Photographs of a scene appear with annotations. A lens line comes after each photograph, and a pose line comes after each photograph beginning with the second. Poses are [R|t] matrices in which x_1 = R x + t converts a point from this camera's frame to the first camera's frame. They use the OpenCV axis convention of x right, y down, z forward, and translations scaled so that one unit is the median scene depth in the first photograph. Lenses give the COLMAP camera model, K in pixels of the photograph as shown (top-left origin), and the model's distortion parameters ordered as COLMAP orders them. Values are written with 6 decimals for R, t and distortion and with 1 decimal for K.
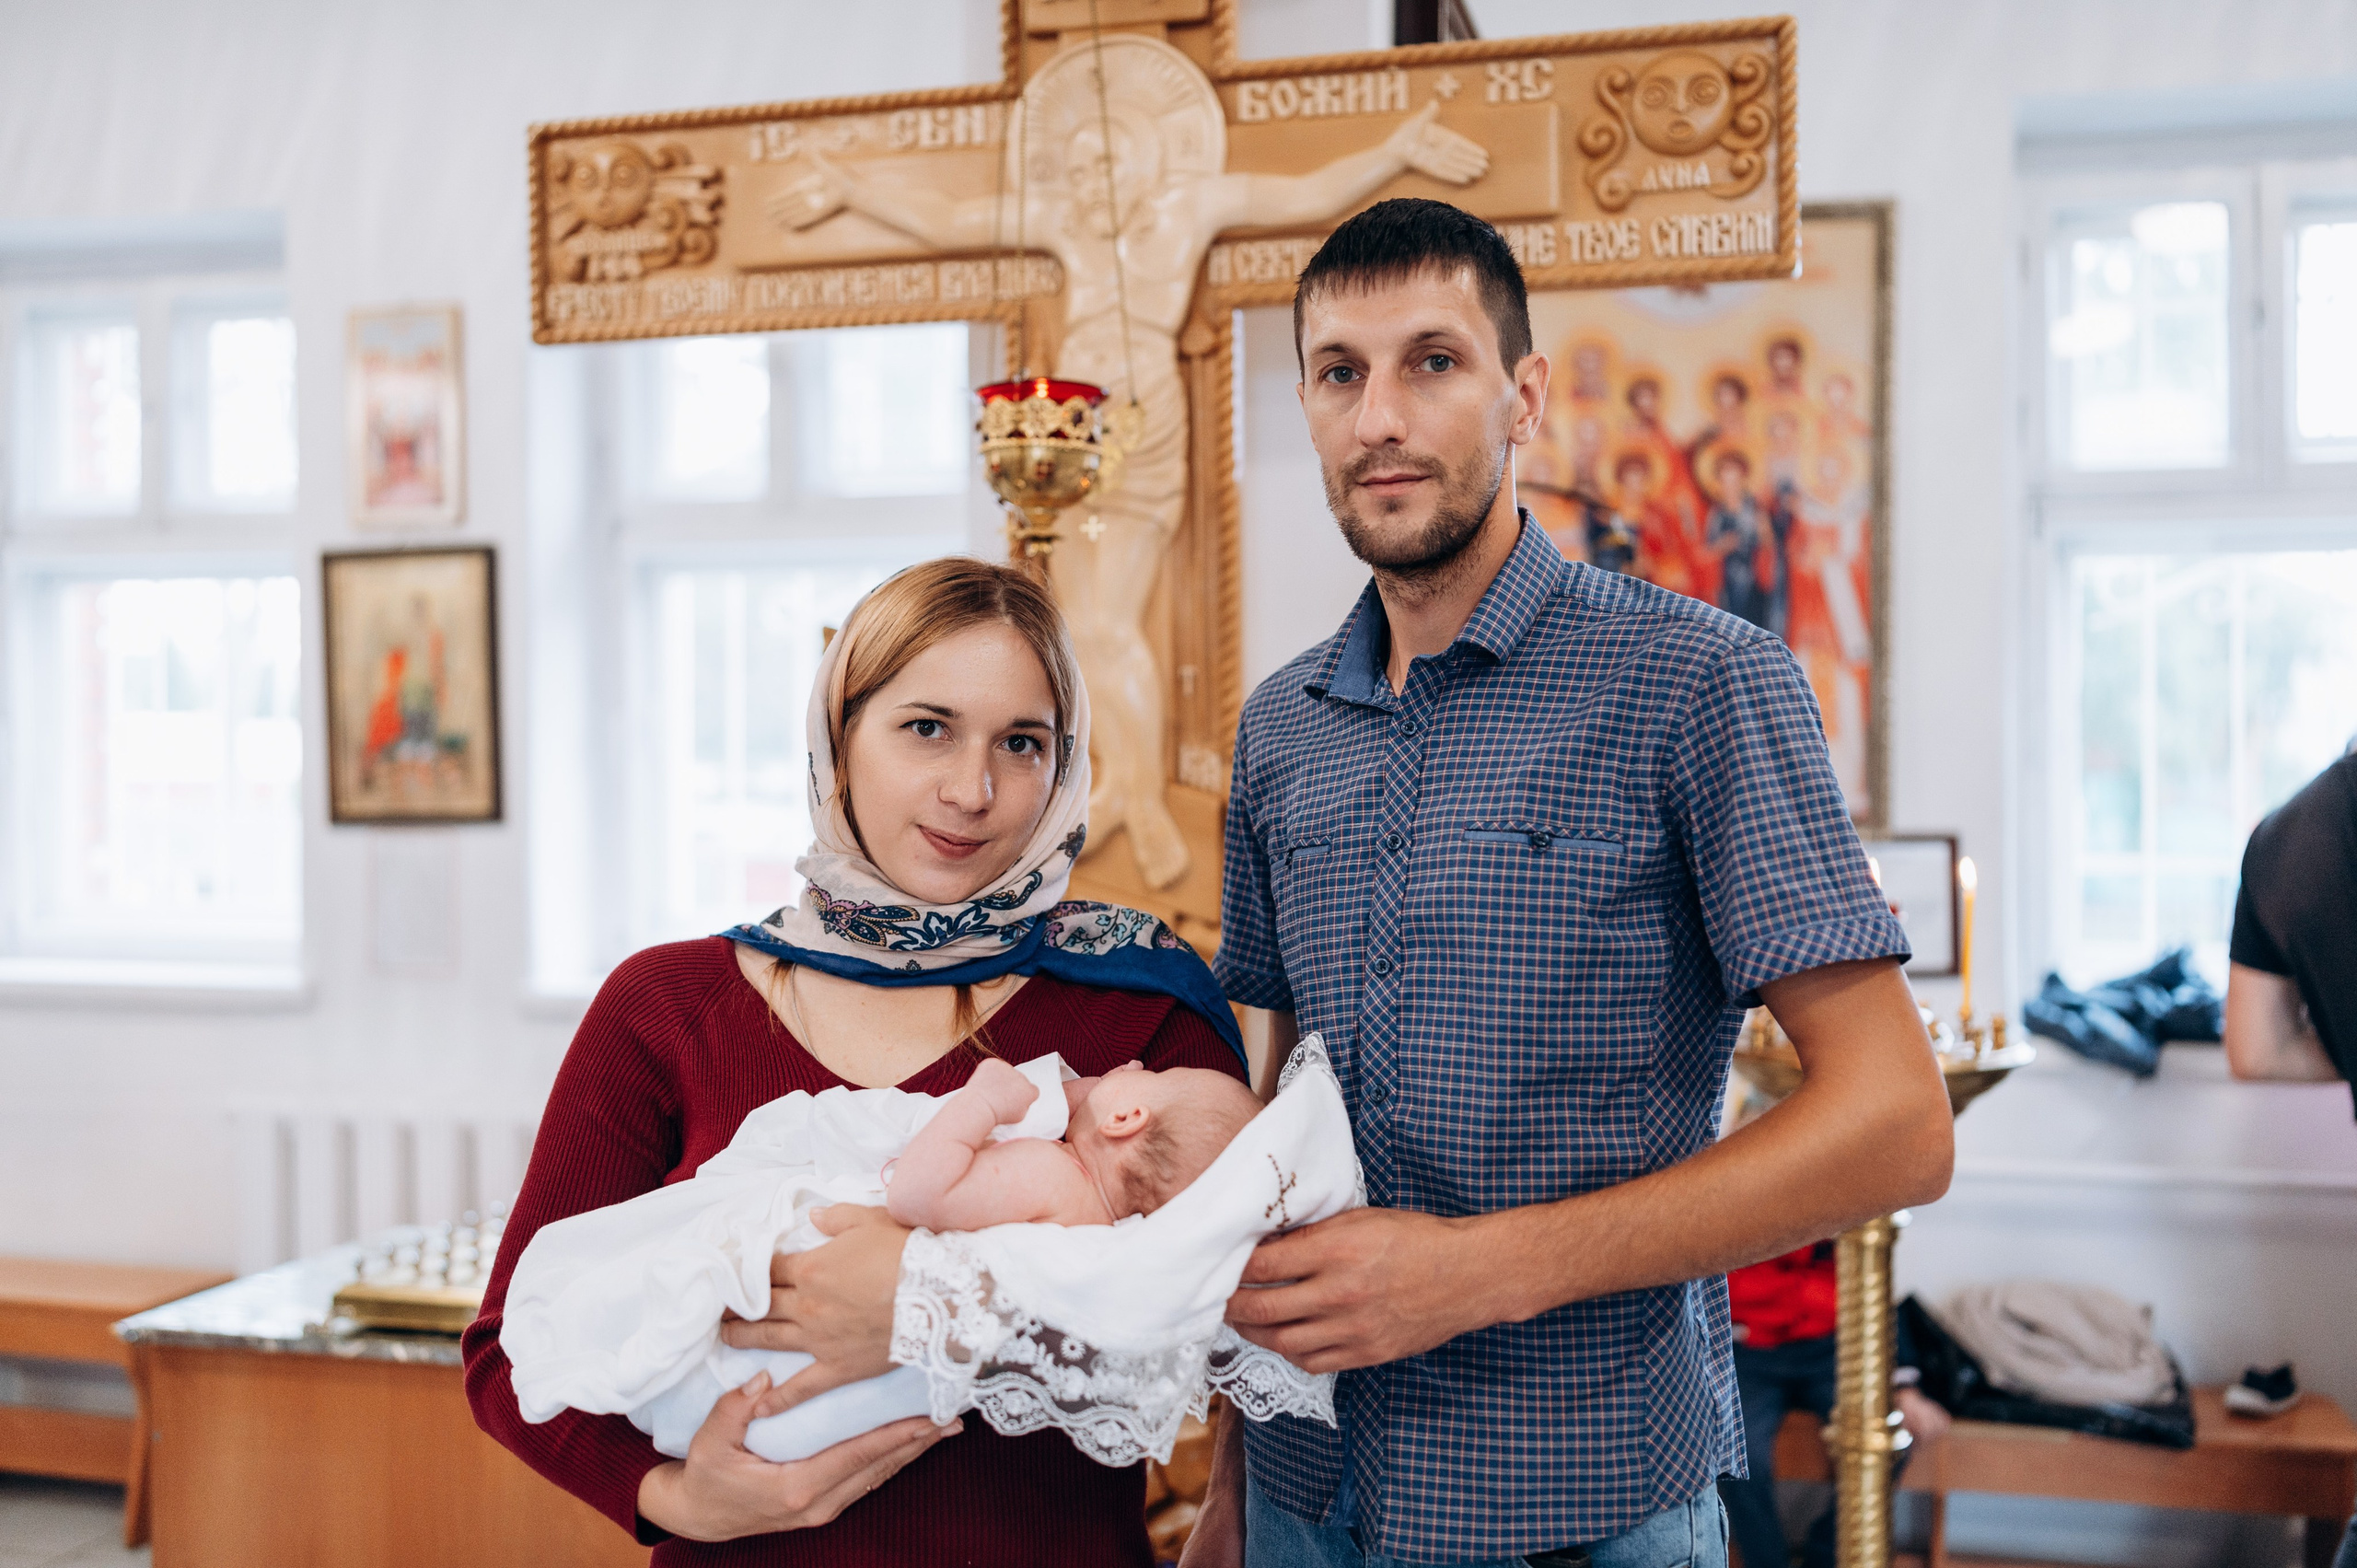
lens RADIAL K [[2226.0, 0, 1172.7], [0, 2226.0, 795.8], [0, 0, 1]] dist [0.001667, 0.000000]
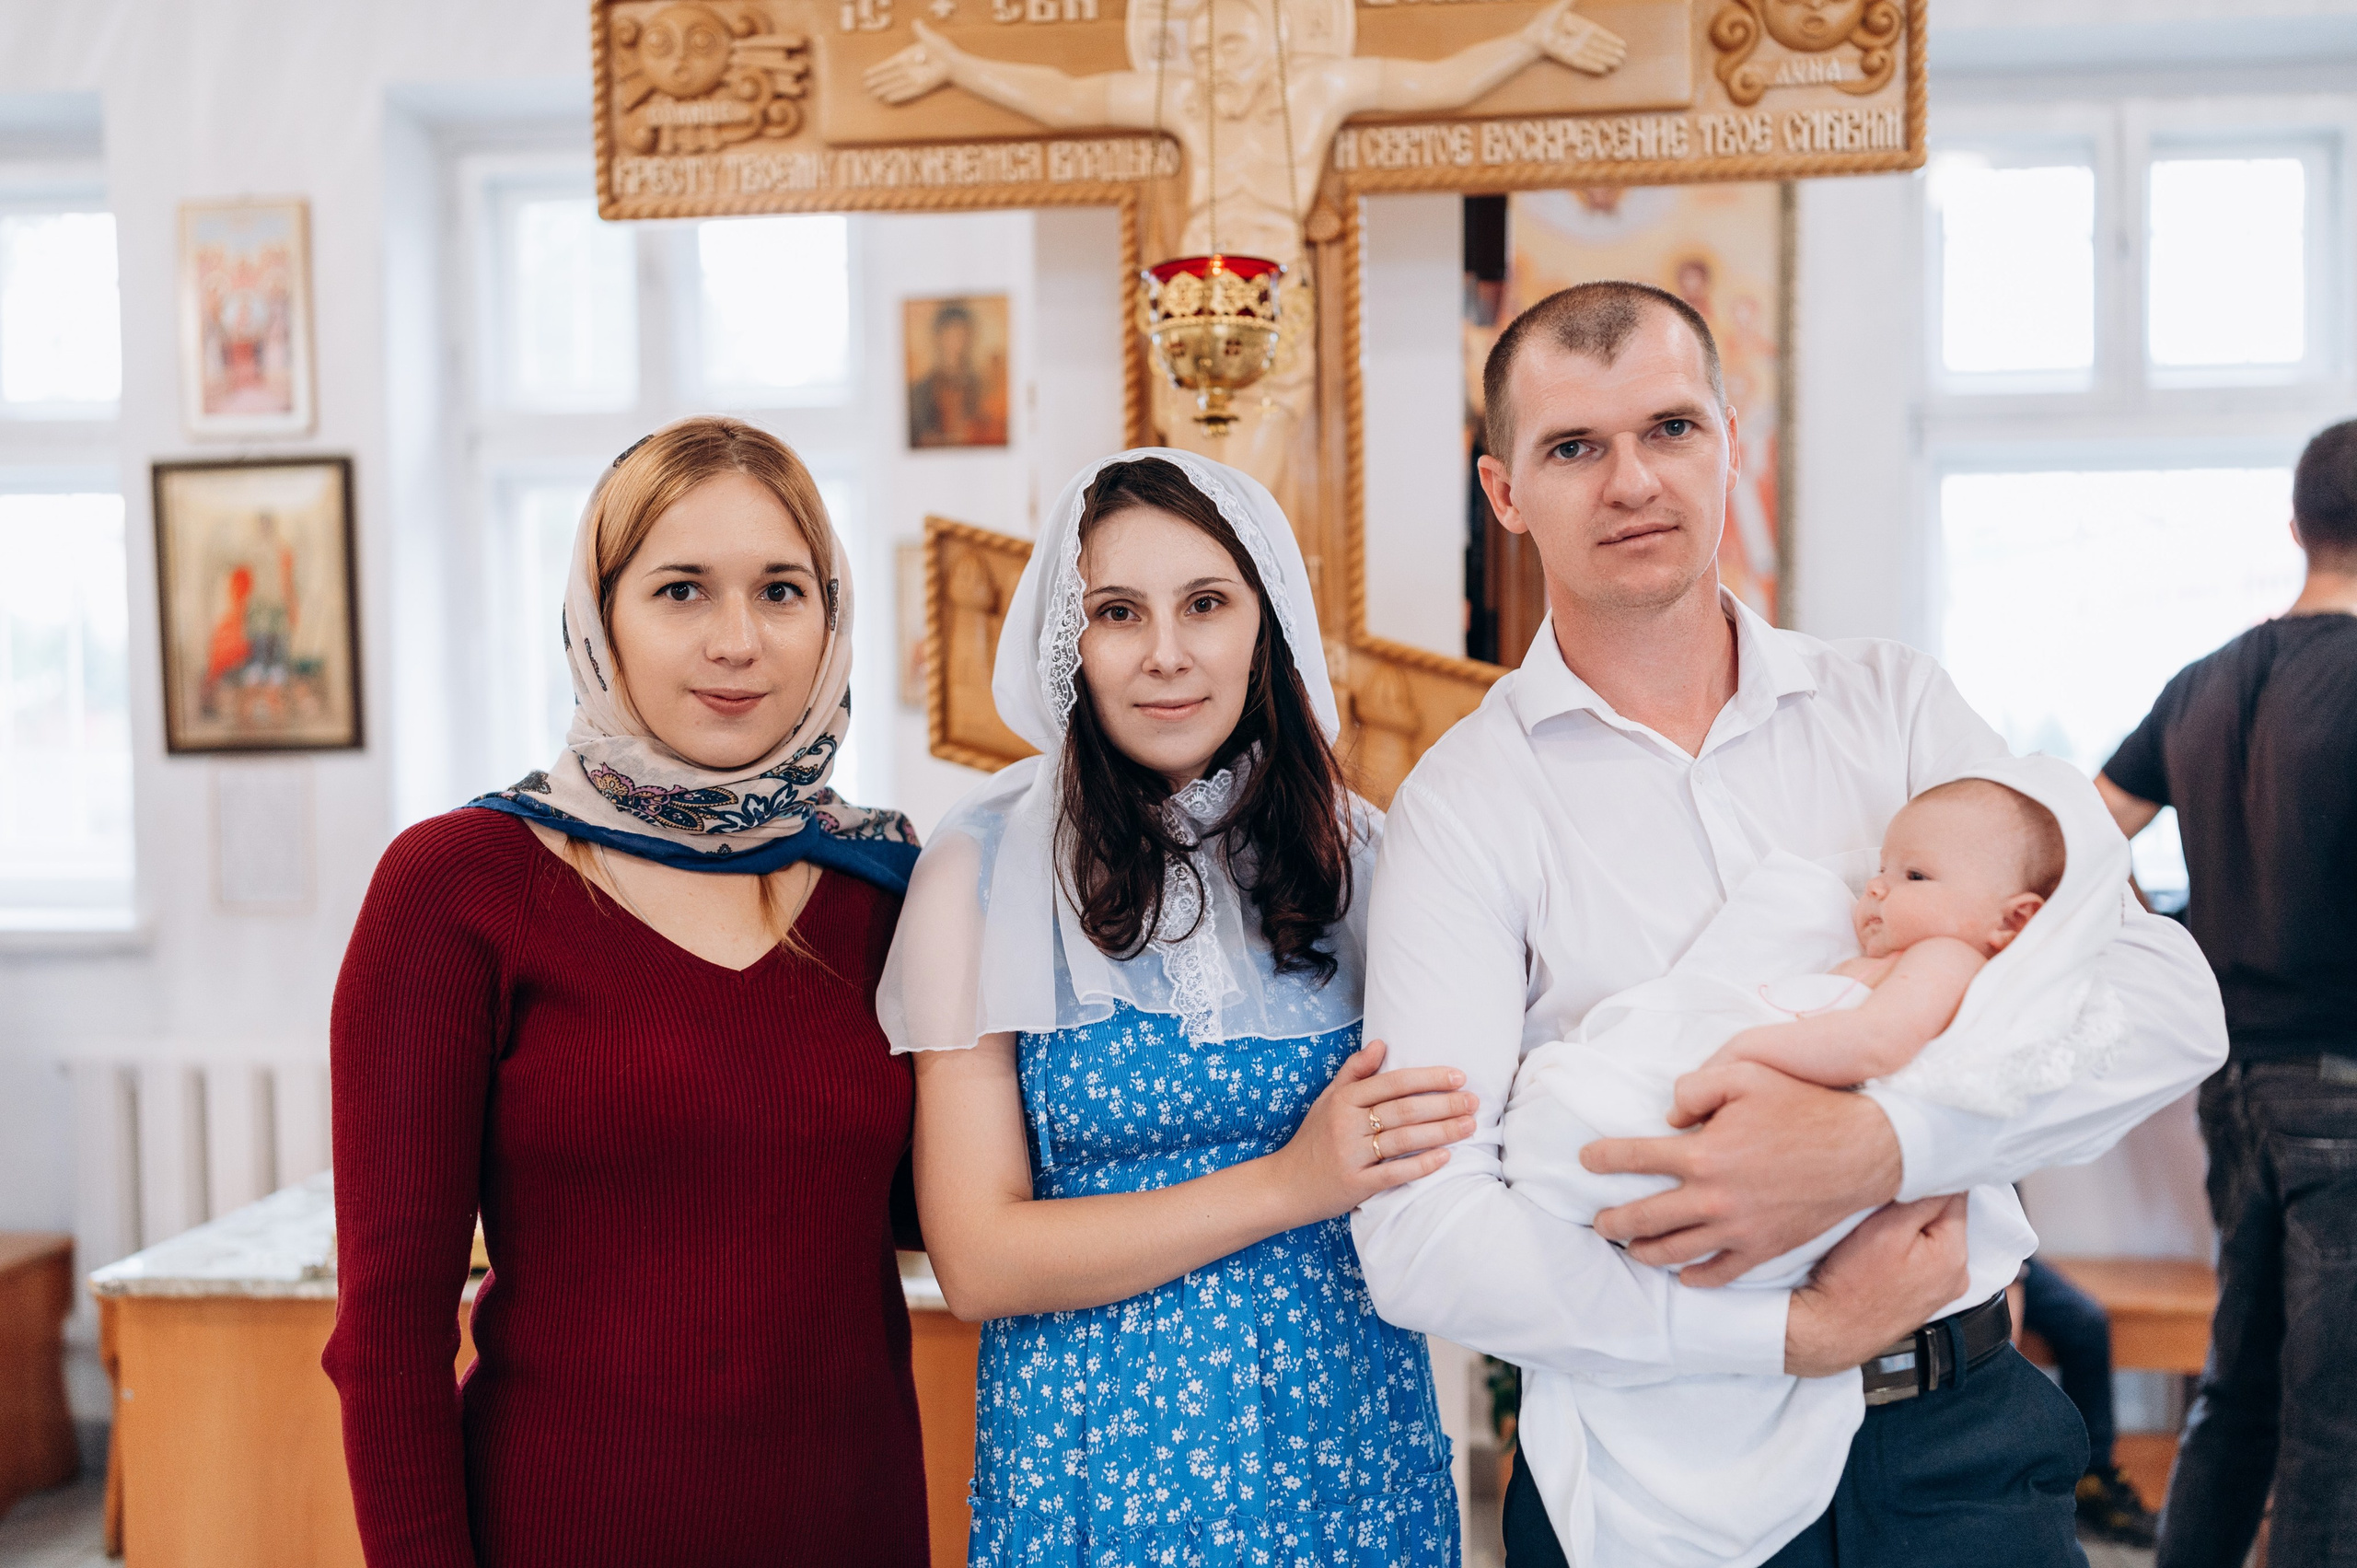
lens RADIAL K [[2226.0, 0, 1178.4], [0, 2226.0, 800.3], [0, 0, 1]] dist [0.001667, 0.000000]
pose [[0.989916, -0.014505, 0.140908, -0.184668], [0.010602, 0.999540, 0.028410, 0.020851], [-0.141256, -0.026630, 0.989615, 0.019540]]
